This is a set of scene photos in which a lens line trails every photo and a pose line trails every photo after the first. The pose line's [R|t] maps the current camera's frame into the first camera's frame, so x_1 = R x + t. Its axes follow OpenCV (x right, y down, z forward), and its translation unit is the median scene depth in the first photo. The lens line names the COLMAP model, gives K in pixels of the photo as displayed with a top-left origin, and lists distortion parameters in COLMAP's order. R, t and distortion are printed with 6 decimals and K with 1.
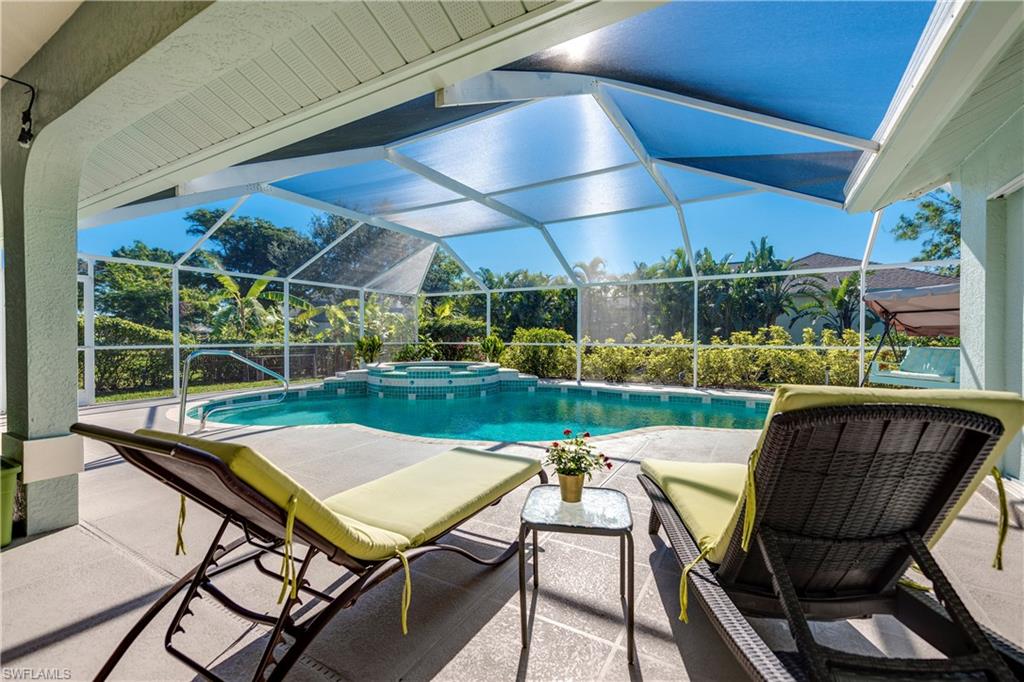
lens RADIAL K [[421.7, 0, 519.7], [0, 421.7, 338.2], [0, 0, 1]] dist [0.011292, -0.001290]
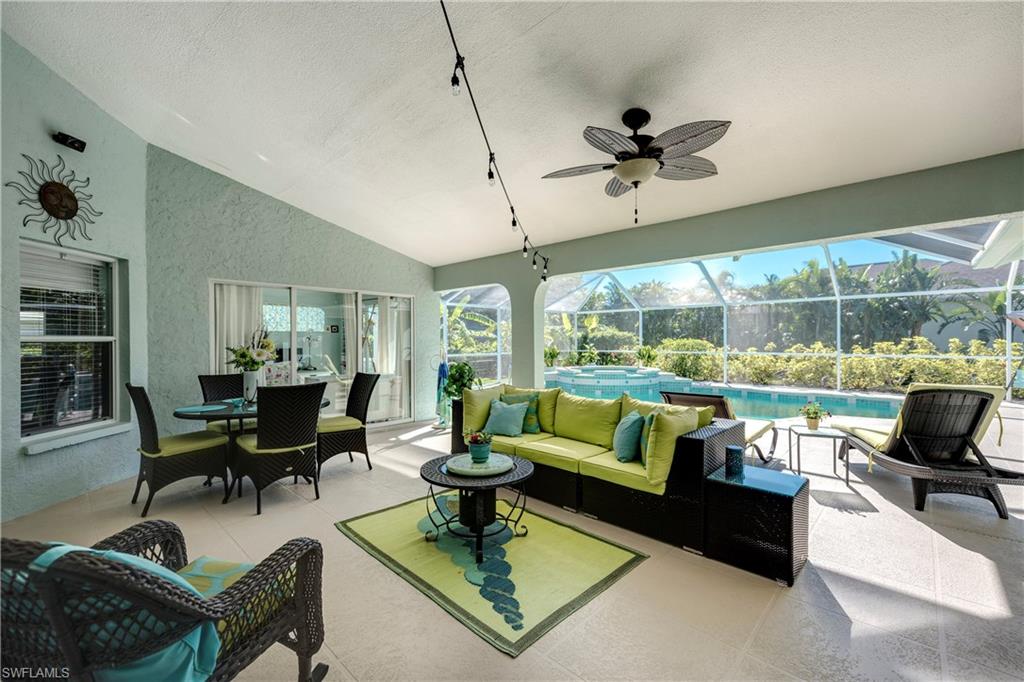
lens RADIAL K [[421.7, 0, 517.8], [0, 421.7, 337.2], [0, 0, 1]] dist [0.011292, -0.001290]
pose [[0.975820, -0.008406, -0.218415, -0.187032], [0.006994, 0.999949, -0.007237, -0.027362], [0.218464, 0.005534, 0.975829, -0.330381]]
